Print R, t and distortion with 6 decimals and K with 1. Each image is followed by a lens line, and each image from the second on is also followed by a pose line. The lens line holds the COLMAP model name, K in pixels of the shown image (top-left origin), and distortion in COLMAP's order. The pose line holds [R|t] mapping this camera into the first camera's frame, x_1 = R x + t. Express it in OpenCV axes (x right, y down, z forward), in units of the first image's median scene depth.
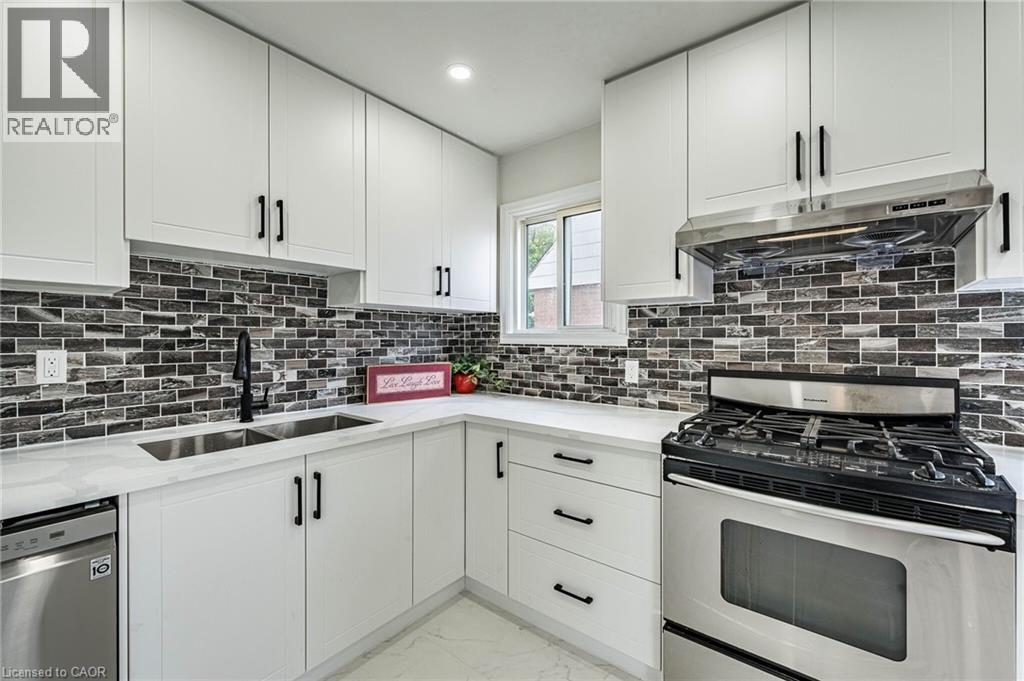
lens RADIAL K [[418.7, 0, 506.8], [0, 418.7, 337.5], [0, 0, 1]] dist [-0.000520, -0.001421]
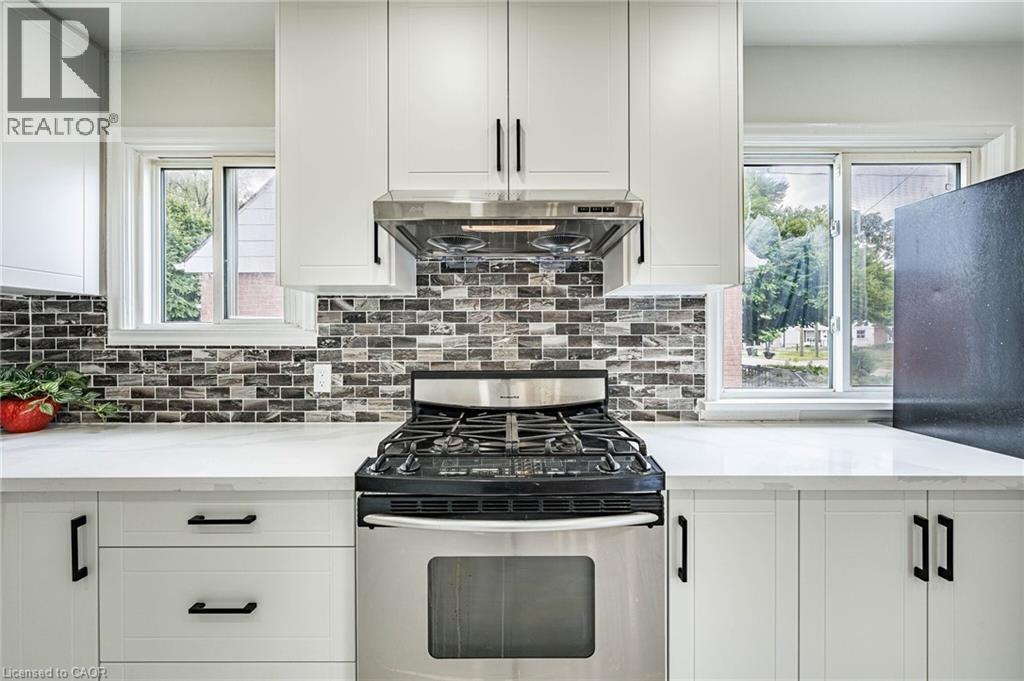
lens RADIAL K [[418.7, 0, 504.6], [0, 418.7, 335.9], [0, 0, 1]] dist [-0.000520, -0.001421]
pose [[0.781853, -0.003402, 0.623453, 0.085715], [0.001851, 0.999993, 0.003135, -0.000615], [-0.623460, -0.001297, 0.781854, 0.189489]]
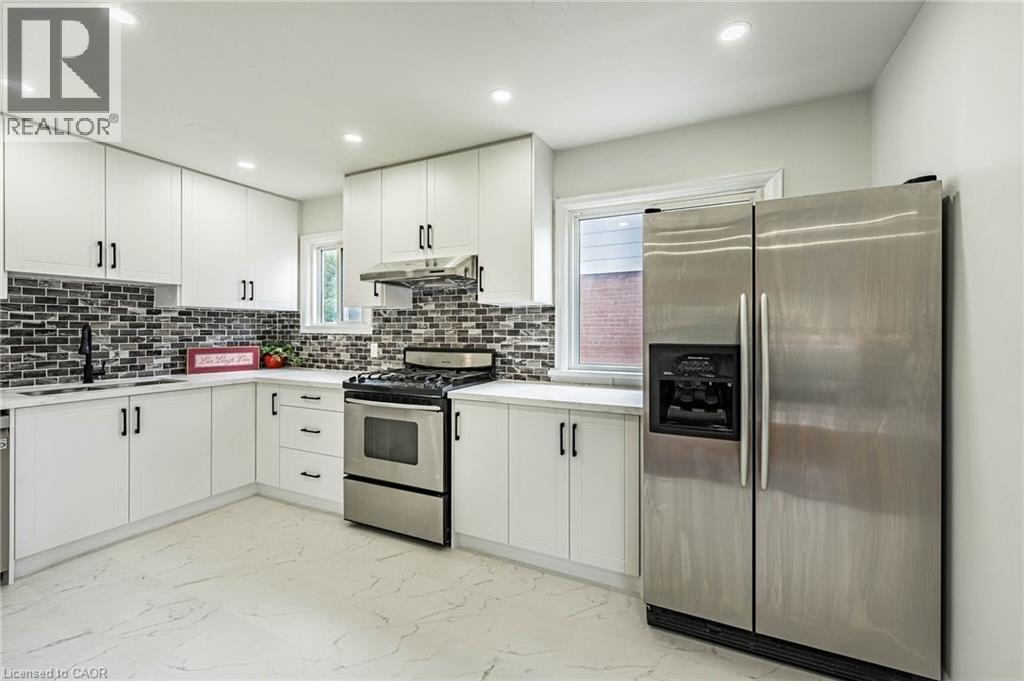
lens RADIAL K [[418.7, 0, 504.4], [0, 418.7, 329.1], [0, 0, 1]] dist [-0.000520, -0.001421]
pose [[0.974345, 0.002055, 0.225048, 0.494139], [-0.001859, 0.999998, -0.001079, 0.001985], [-0.225050, 0.000633, 0.974347, -0.795290]]
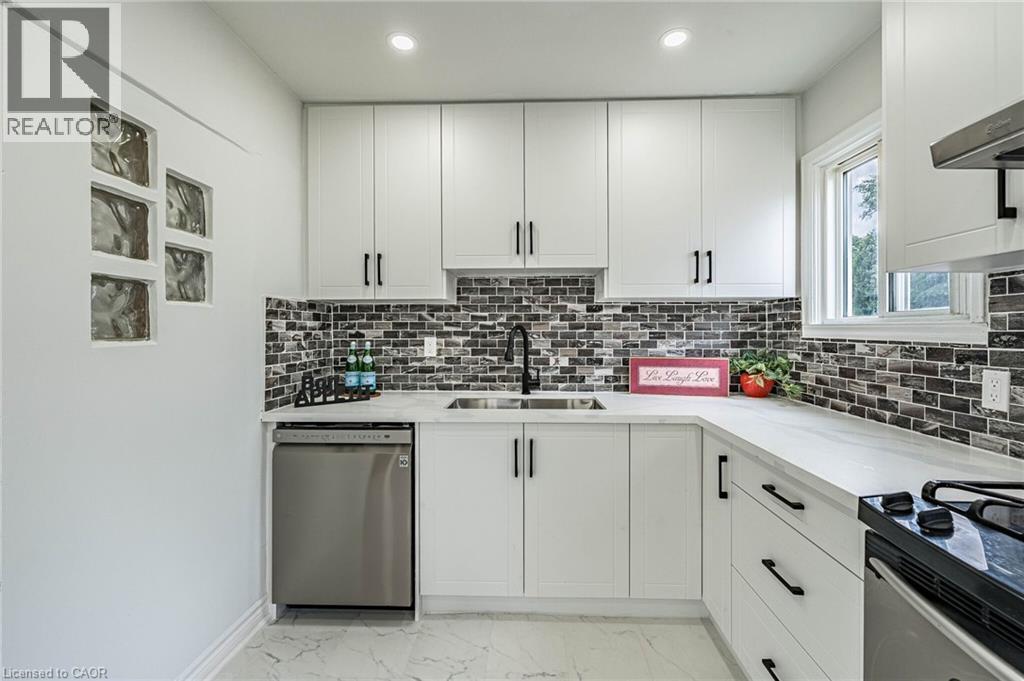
lens RADIAL K [[418.7, 0, 539.4], [0, 418.7, 330.5], [0, 0, 1]] dist [-0.000520, -0.001421]
pose [[0.626842, 0.000078, -0.779146, 0.409561], [0.000510, 1.000000, 0.000510, 0.001196], [0.779146, -0.000717, 0.626842, 0.199181]]
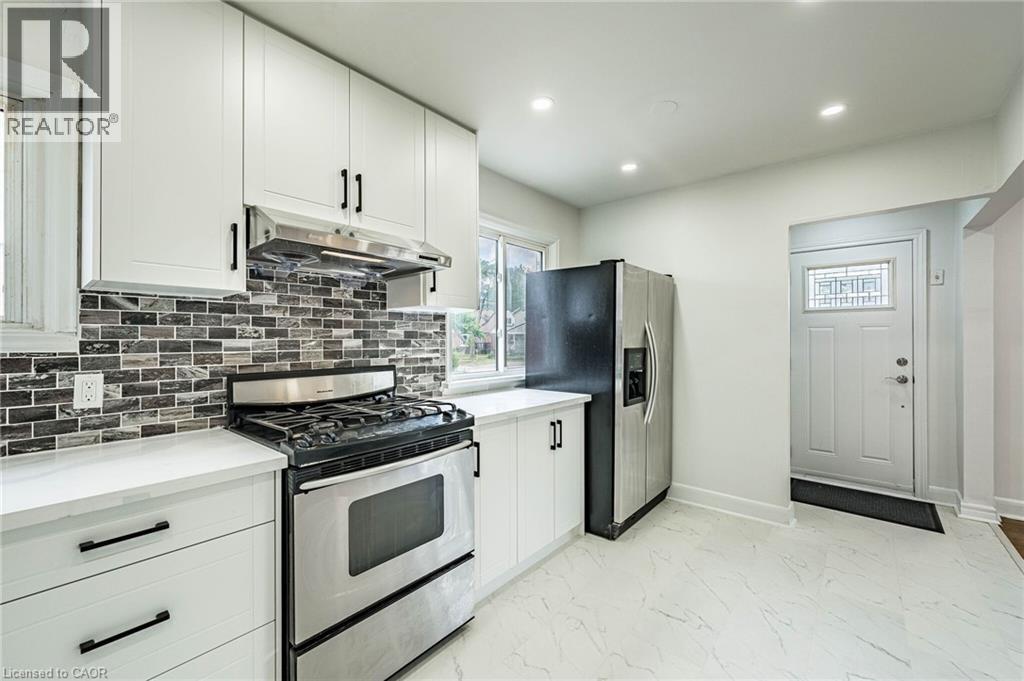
lens RADIAL K [[418.7, 0, 514.3], [0, 418.7, 338.5], [0, 0, 1]] dist [-0.000520, -0.001421]
pose [[0.021177, 0.004190, 0.999767, -0.393785], [0.001656, 0.999990, -0.004226, 0.004374], [-0.999774, 0.001745, 0.021170, 0.376956]]
